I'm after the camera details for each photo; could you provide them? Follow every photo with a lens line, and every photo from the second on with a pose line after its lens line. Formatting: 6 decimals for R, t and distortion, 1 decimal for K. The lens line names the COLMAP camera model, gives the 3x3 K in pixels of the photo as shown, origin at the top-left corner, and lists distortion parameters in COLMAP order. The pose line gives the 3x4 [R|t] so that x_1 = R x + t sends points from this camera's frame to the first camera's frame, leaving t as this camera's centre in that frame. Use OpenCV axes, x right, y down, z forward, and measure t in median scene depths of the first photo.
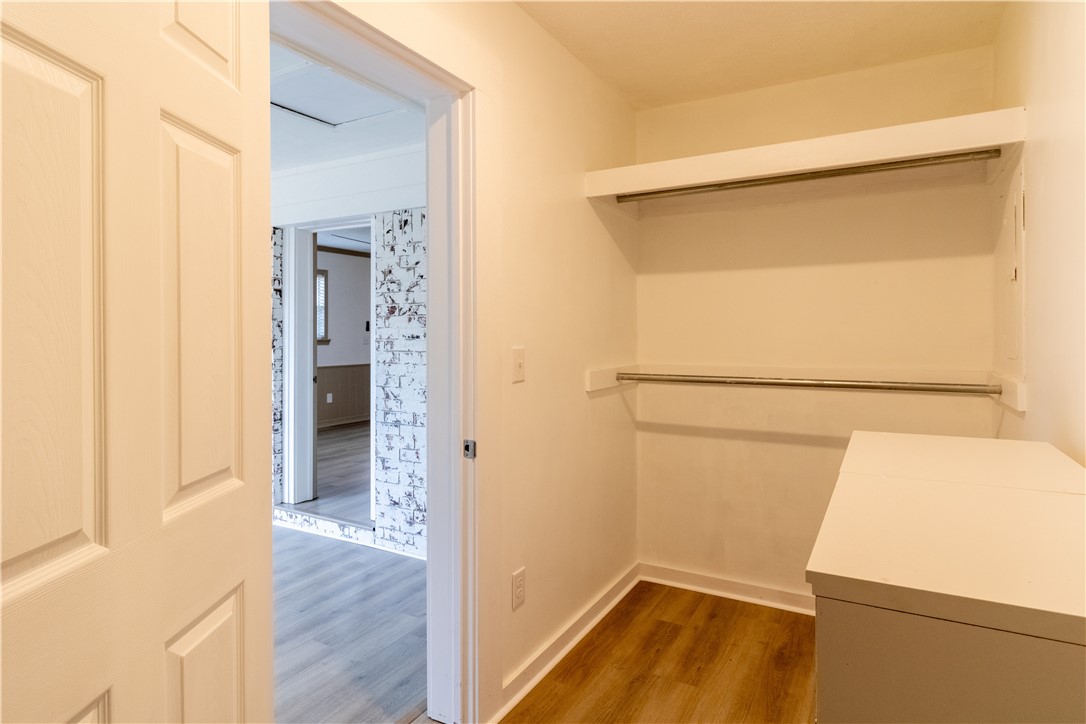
lens RADIAL K [[593.2, 0, 544.1], [0, 593.2, 338.6], [0, 0, 1]] dist [0.001261, 0.000301]
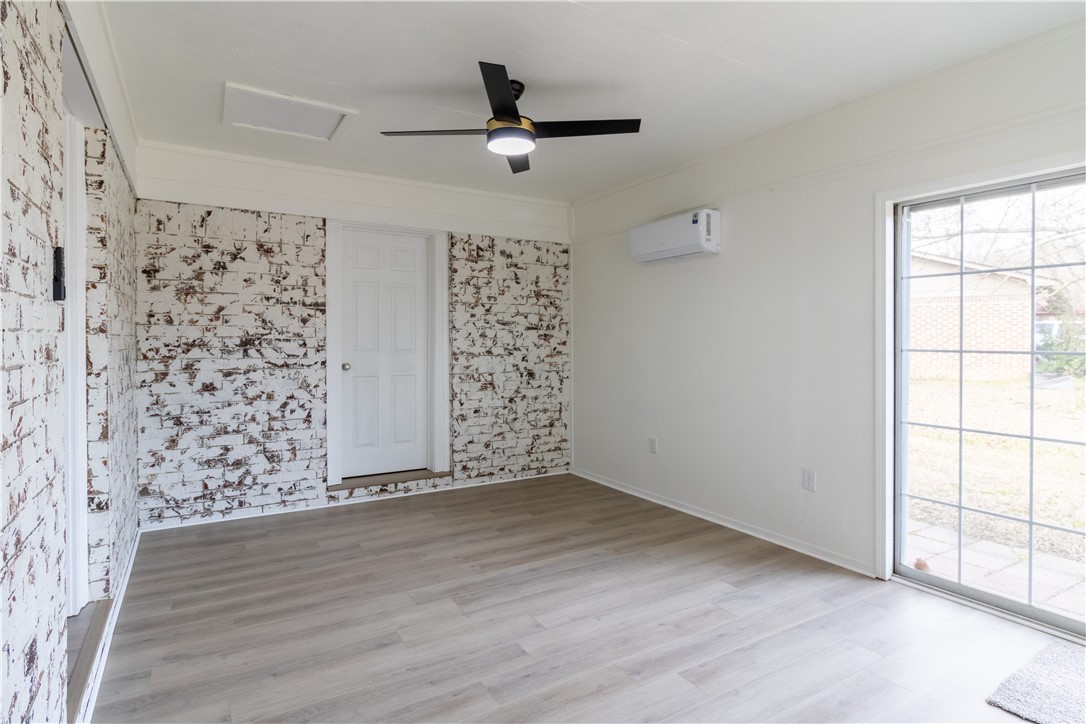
lens RADIAL K [[593.2, 0, 544.1], [0, 593.2, 338.6], [0, 0, 1]] dist [0.001261, 0.000301]
pose [[-0.872019, -0.001382, 0.489469, -0.934760], [0.001638, 0.999982, 0.005742, 0.015849], [-0.489468, 0.005809, -0.872002, 1.196557]]
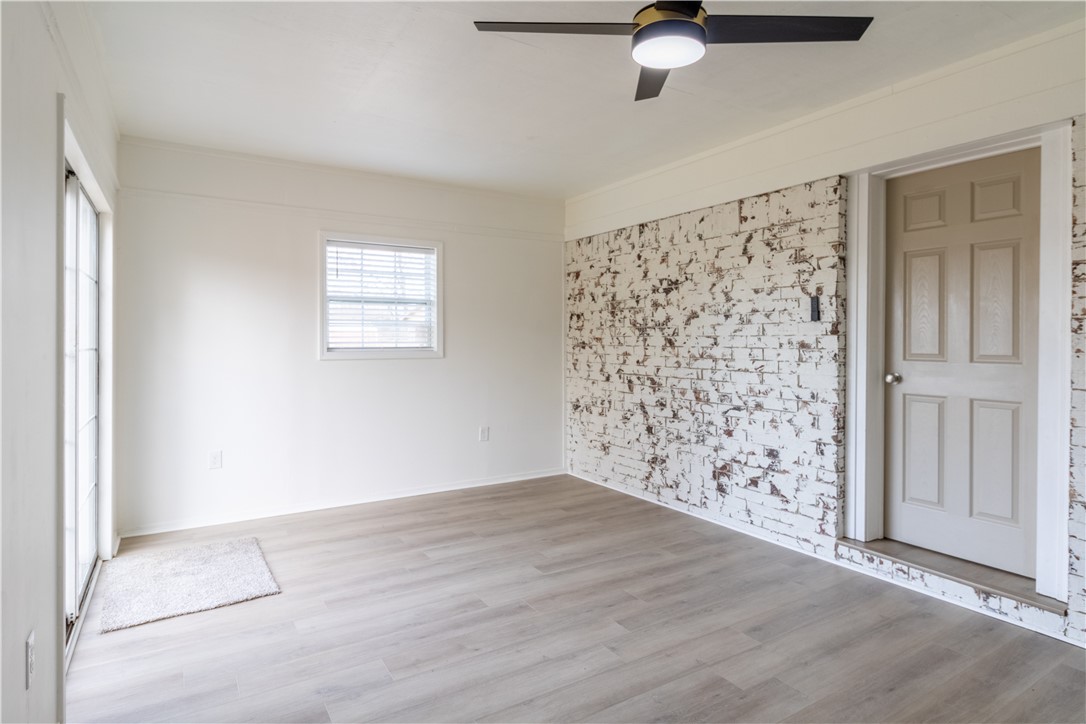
lens RADIAL K [[593.2, 0, 544.1], [0, 593.2, 338.6], [0, 0, 1]] dist [0.001261, 0.000301]
pose [[0.874760, -0.000311, -0.484556, -0.416481], [-0.001981, 0.999989, -0.004219, 0.025989], [0.484552, 0.004650, 0.874750, 0.147515]]
